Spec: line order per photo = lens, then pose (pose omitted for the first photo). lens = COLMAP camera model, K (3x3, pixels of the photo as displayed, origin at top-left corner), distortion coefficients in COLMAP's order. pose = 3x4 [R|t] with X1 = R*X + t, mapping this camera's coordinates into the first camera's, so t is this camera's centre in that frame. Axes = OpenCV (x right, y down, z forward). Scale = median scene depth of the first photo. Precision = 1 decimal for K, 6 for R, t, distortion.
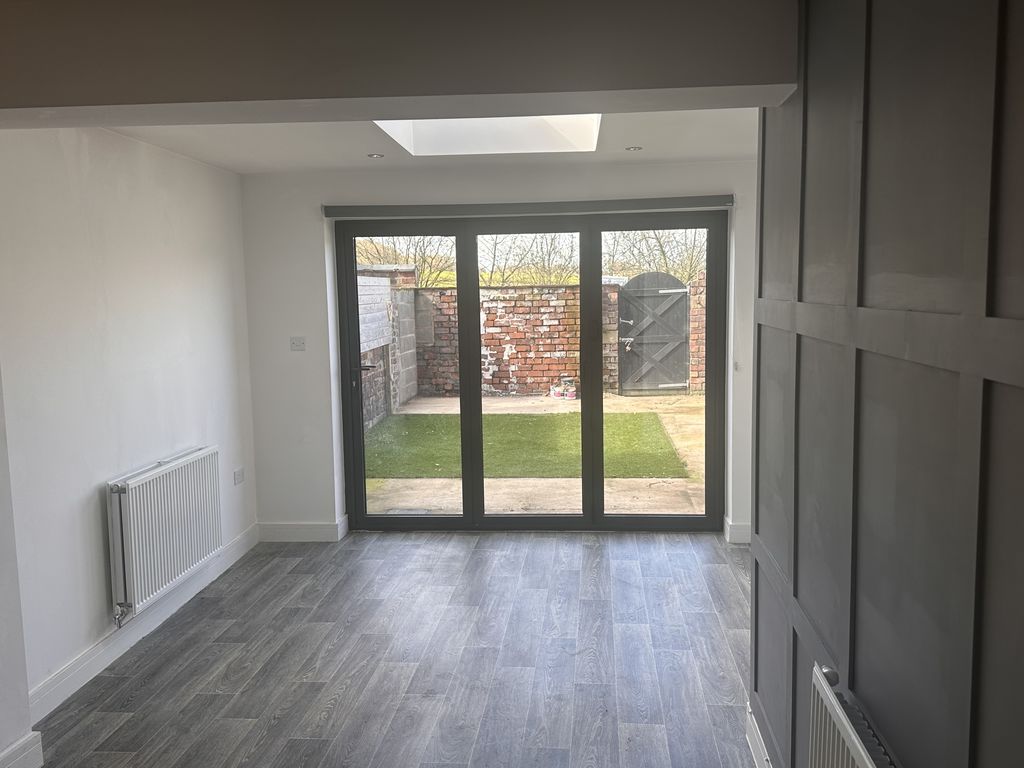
lens RADIAL K [[904.3, 0, 503.1], [0, 904.3, 381.3], [0, 0, 1]] dist [0.125944, -0.237029]
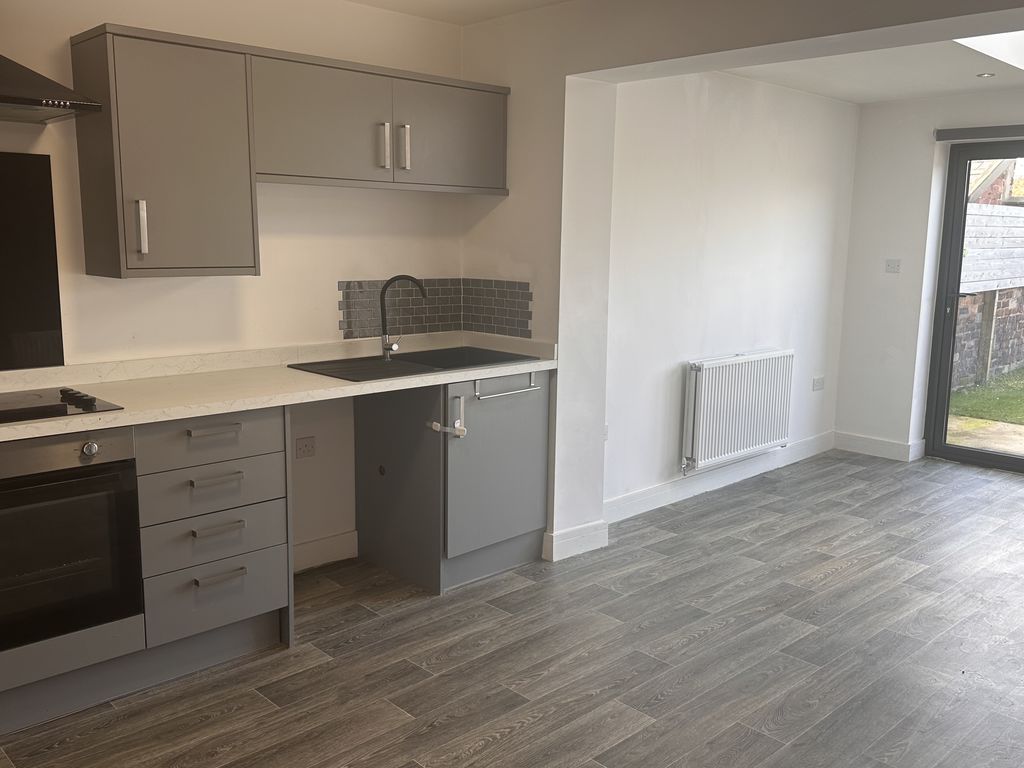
lens RADIAL K [[904.3, 0, 507.8], [0, 904.3, 385.9], [0, 0, 1]] dist [0.125944, -0.237029]
pose [[0.755360, 0.136705, -0.640893, 0.173893], [-0.092060, 0.990437, 0.102762, 0.034946], [0.648812, -0.018622, 0.760721, -0.107230]]
